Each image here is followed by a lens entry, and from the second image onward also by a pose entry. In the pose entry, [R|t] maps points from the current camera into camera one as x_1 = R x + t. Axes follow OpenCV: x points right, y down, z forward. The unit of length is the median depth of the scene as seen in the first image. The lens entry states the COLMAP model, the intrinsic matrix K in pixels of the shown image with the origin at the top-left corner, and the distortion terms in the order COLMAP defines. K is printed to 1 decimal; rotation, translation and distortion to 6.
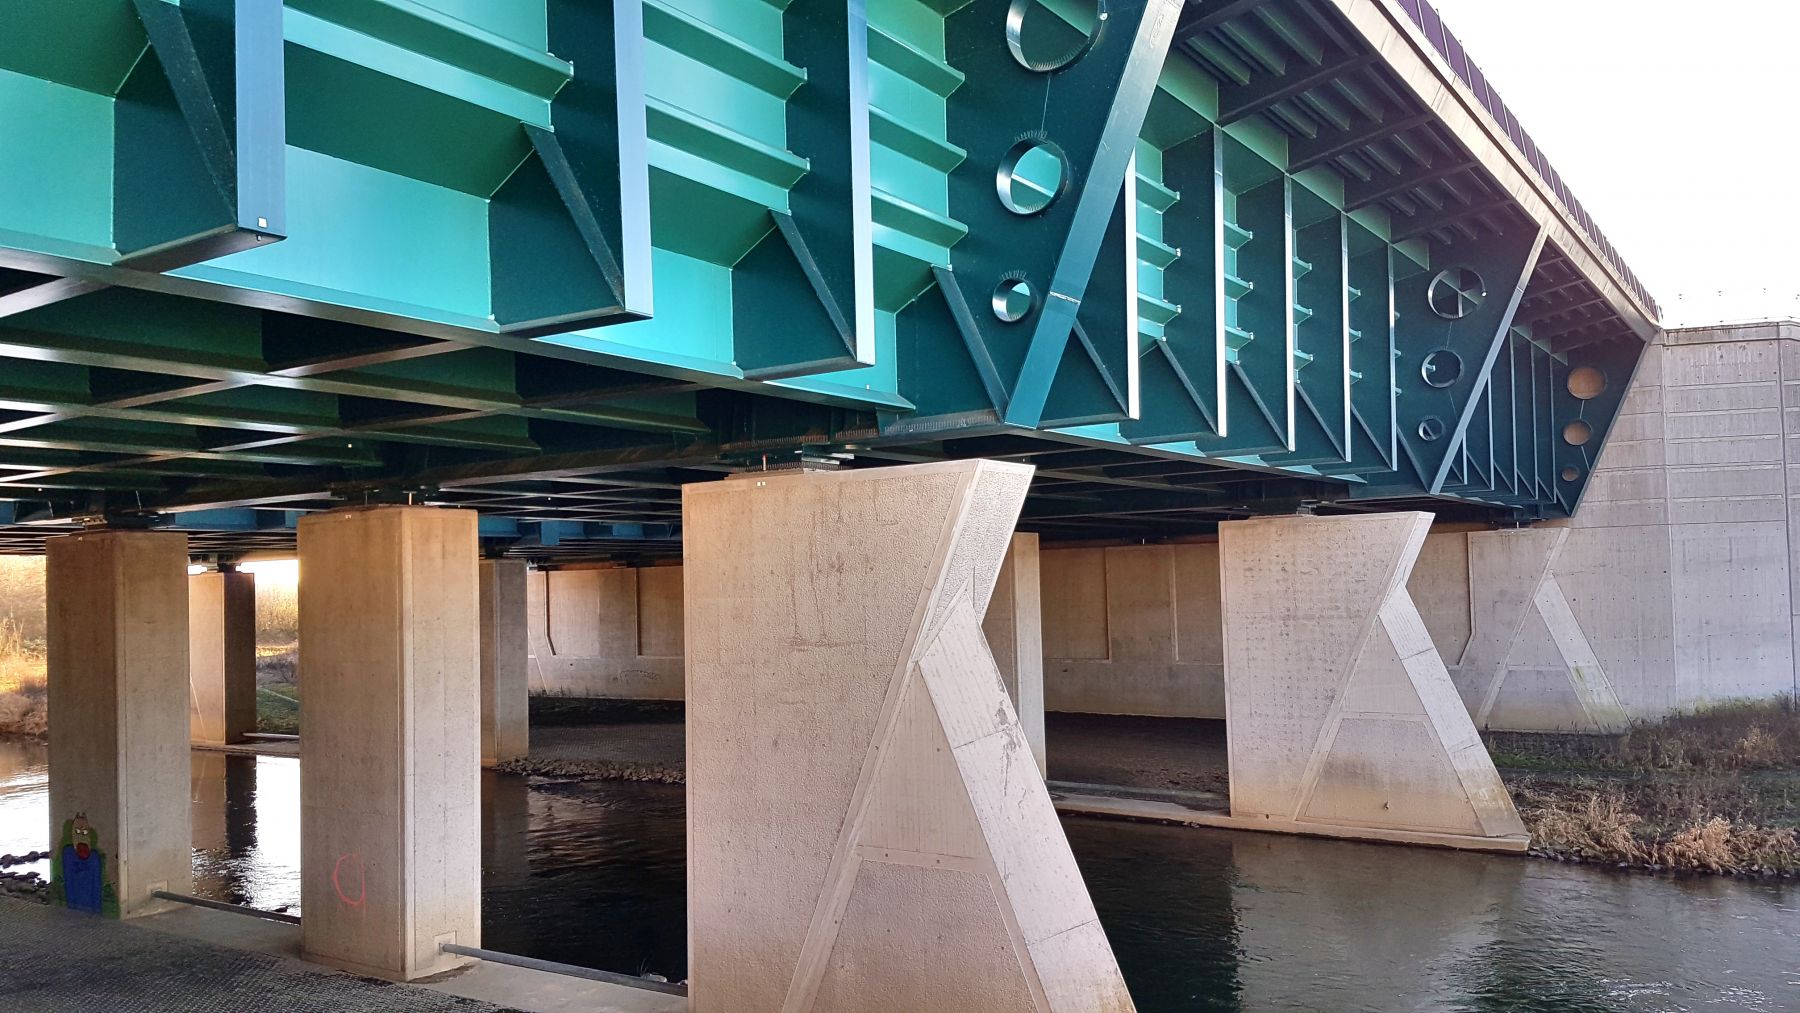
lens RADIAL K [[1371.6, 0, 919.0], [0, 1371.6, 593.6], [0, 0, 1]] dist [0.181312, -0.290766]
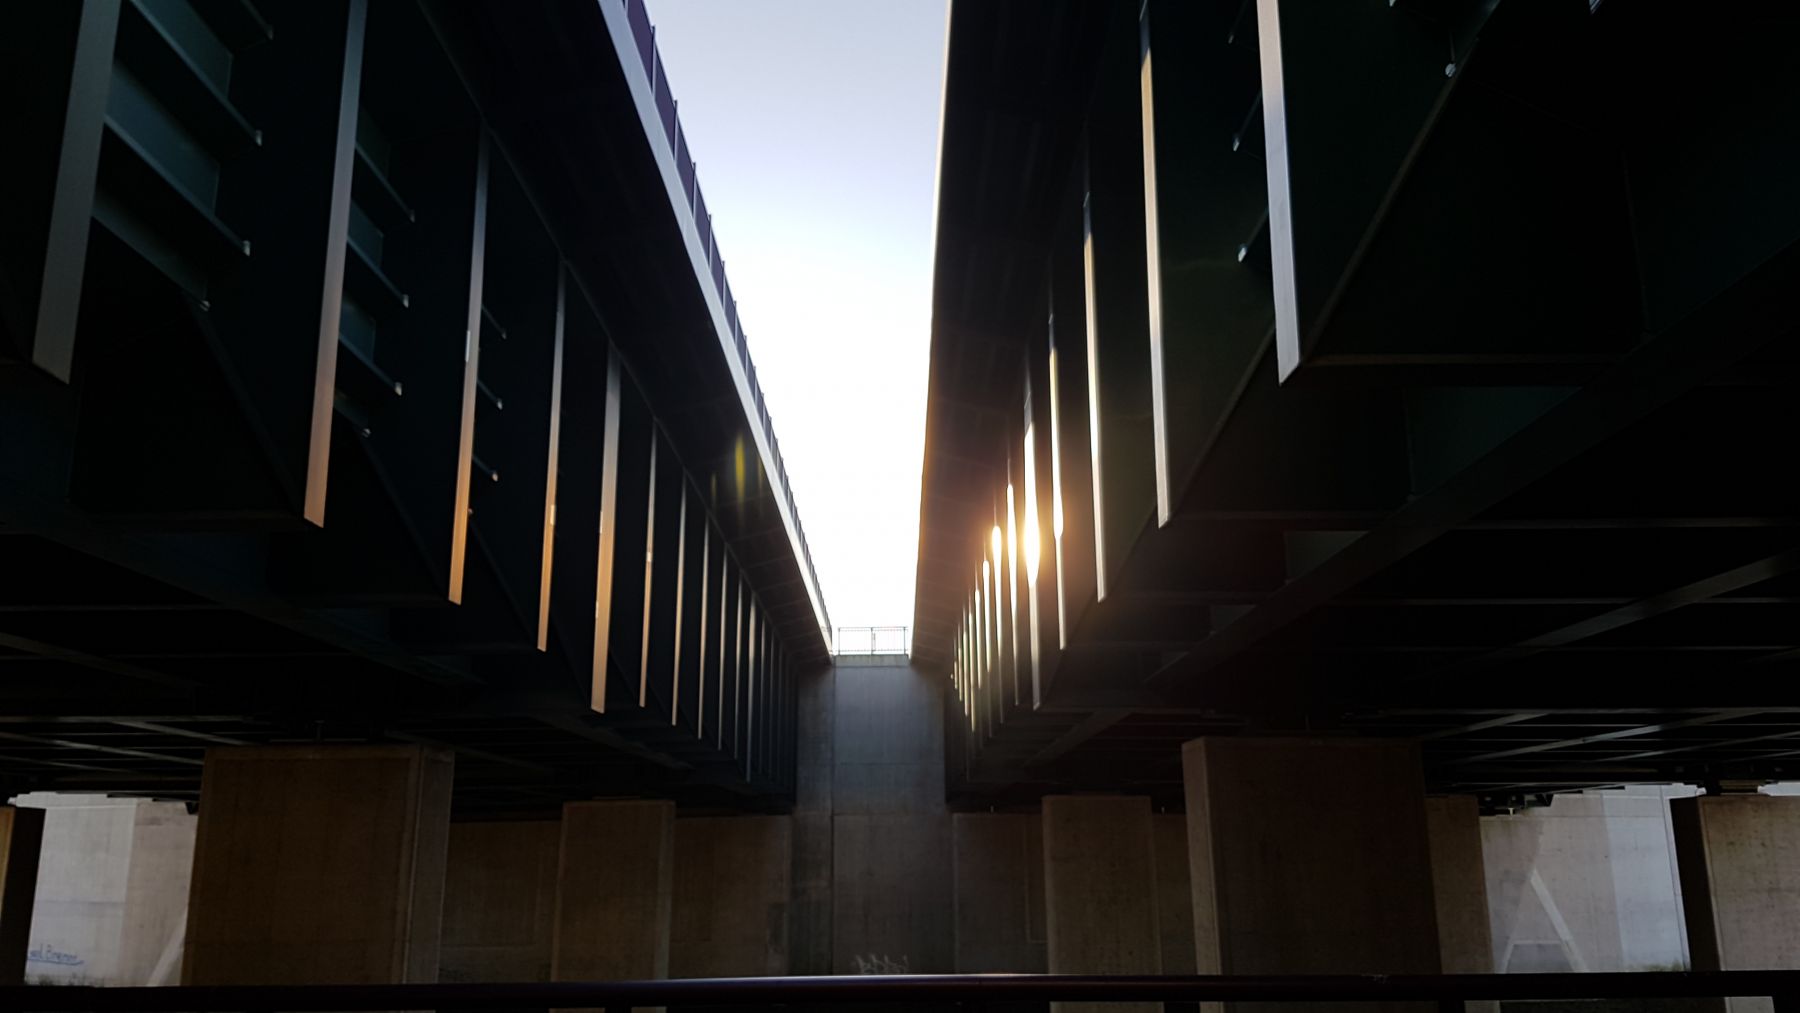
lens RADIAL K [[1371.6, 0, 919.0], [0, 1371.6, 593.6], [0, 0, 1]] dist [0.181312, -0.290766]
pose [[0.822345, 0.127306, 0.554564, -0.855531], [-0.014609, 0.979051, -0.203088, 0.022106], [-0.568801, 0.158907, 0.806978, 0.438976]]
